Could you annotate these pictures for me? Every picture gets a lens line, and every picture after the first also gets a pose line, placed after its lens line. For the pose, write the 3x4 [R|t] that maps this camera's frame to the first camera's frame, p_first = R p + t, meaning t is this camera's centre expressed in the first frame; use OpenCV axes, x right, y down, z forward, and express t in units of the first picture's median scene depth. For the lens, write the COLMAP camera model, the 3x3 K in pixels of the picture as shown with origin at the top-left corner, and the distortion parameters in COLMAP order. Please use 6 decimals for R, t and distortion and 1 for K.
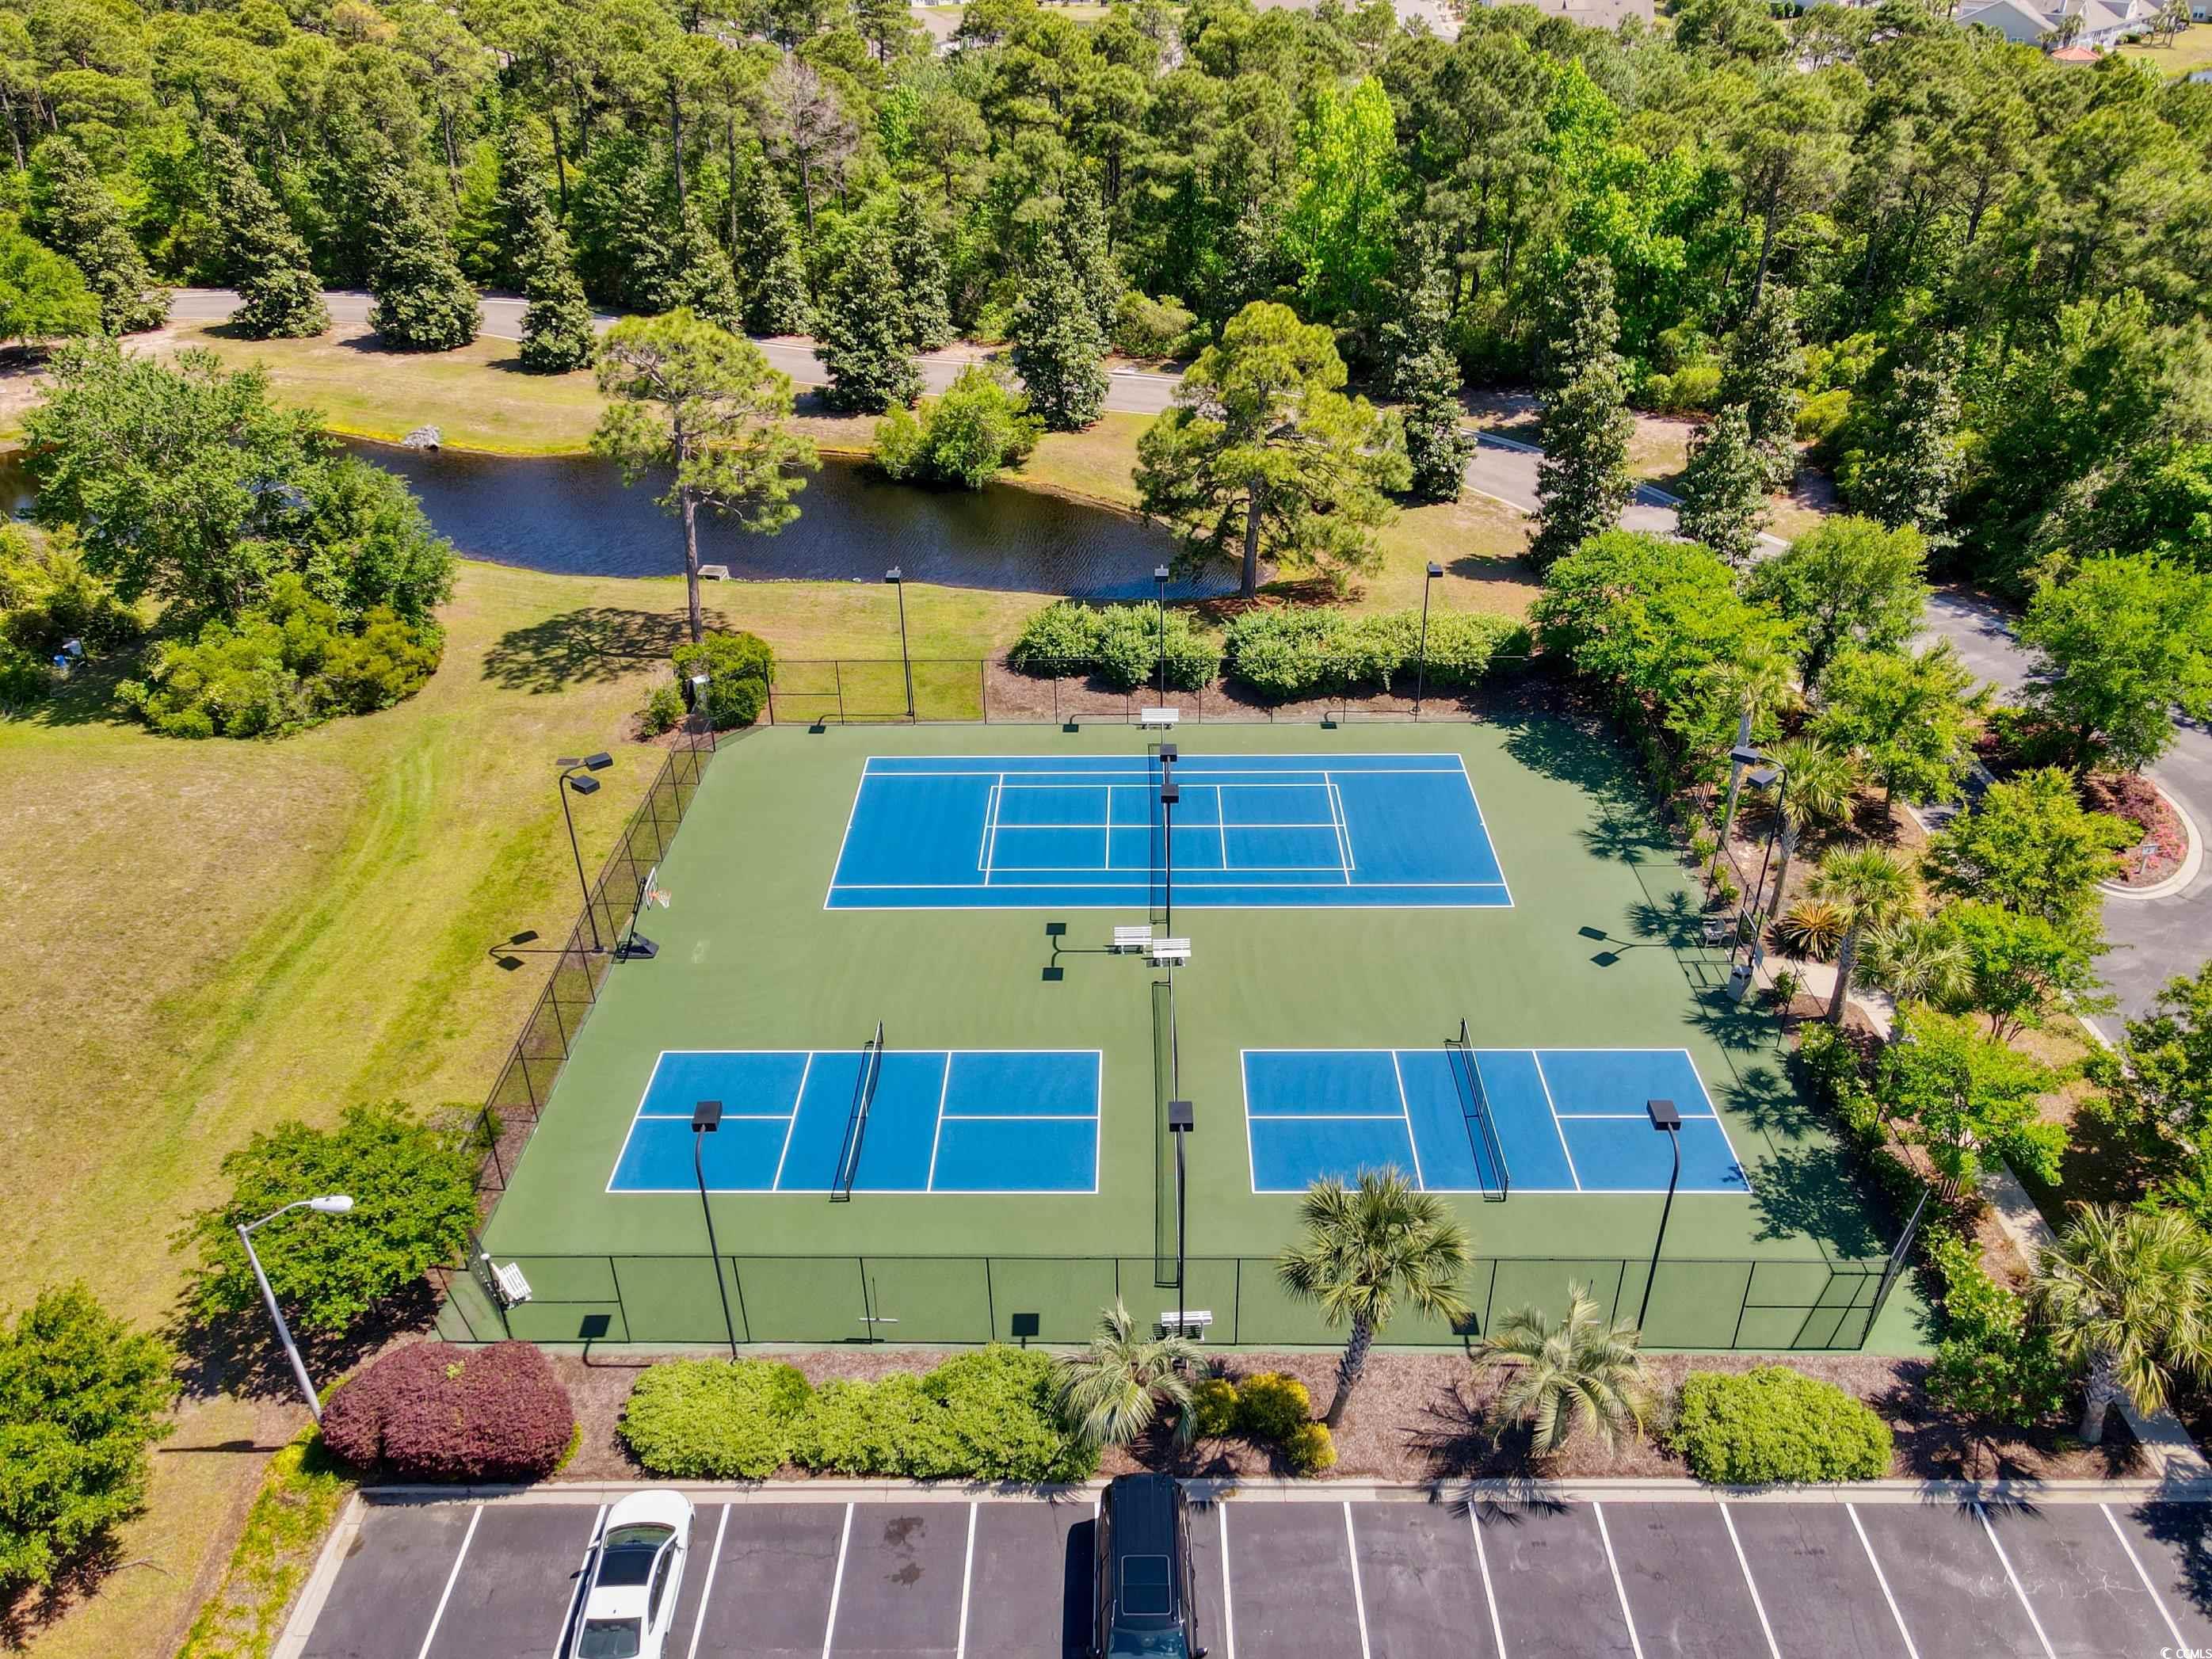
lens RADIAL K [[1648.6, 0, 1106.0], [0, 1648.6, 829.5], [0, 0, 1]] dist [0.008346, 0.011907]
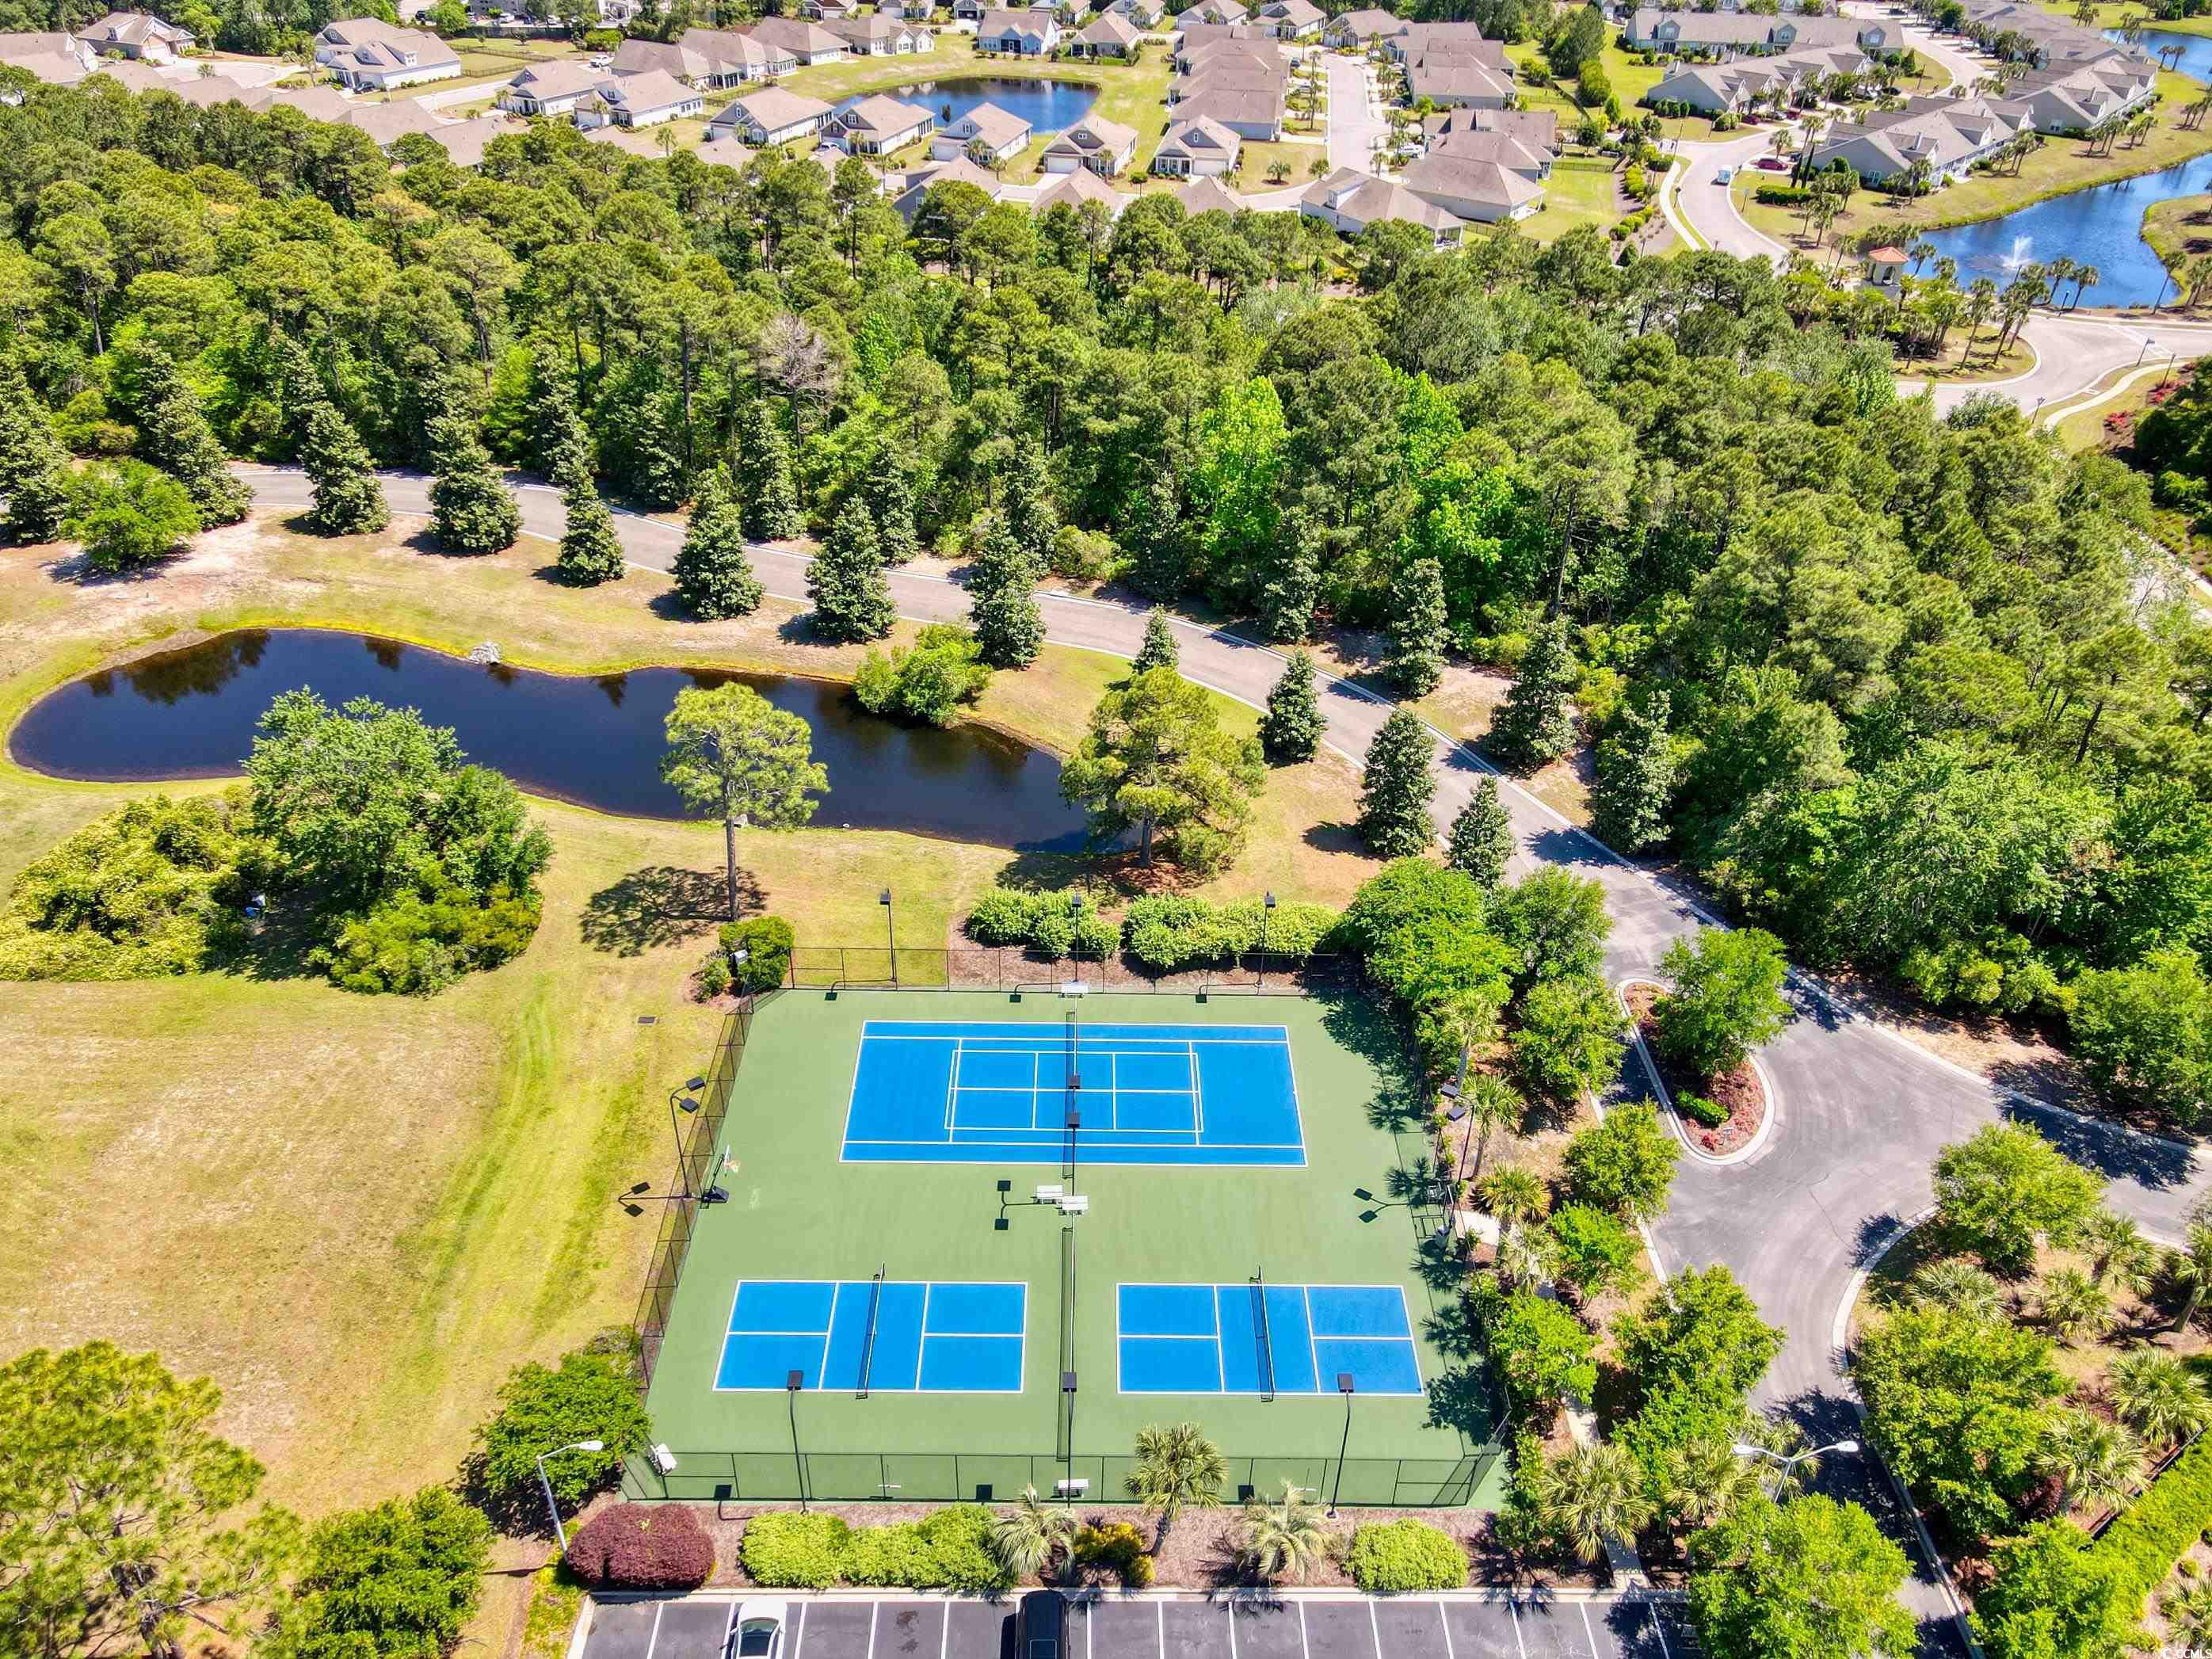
lens RADIAL K [[1648.6, 0, 1106.0], [0, 1648.6, 829.5], [0, 0, 1]] dist [0.008346, 0.011907]
pose [[0.999138, 0.017288, 0.037741, 0.003989], [-0.018705, 0.999121, 0.037513, -0.252658], [-0.037059, -0.038187, 0.998583, -0.381059]]
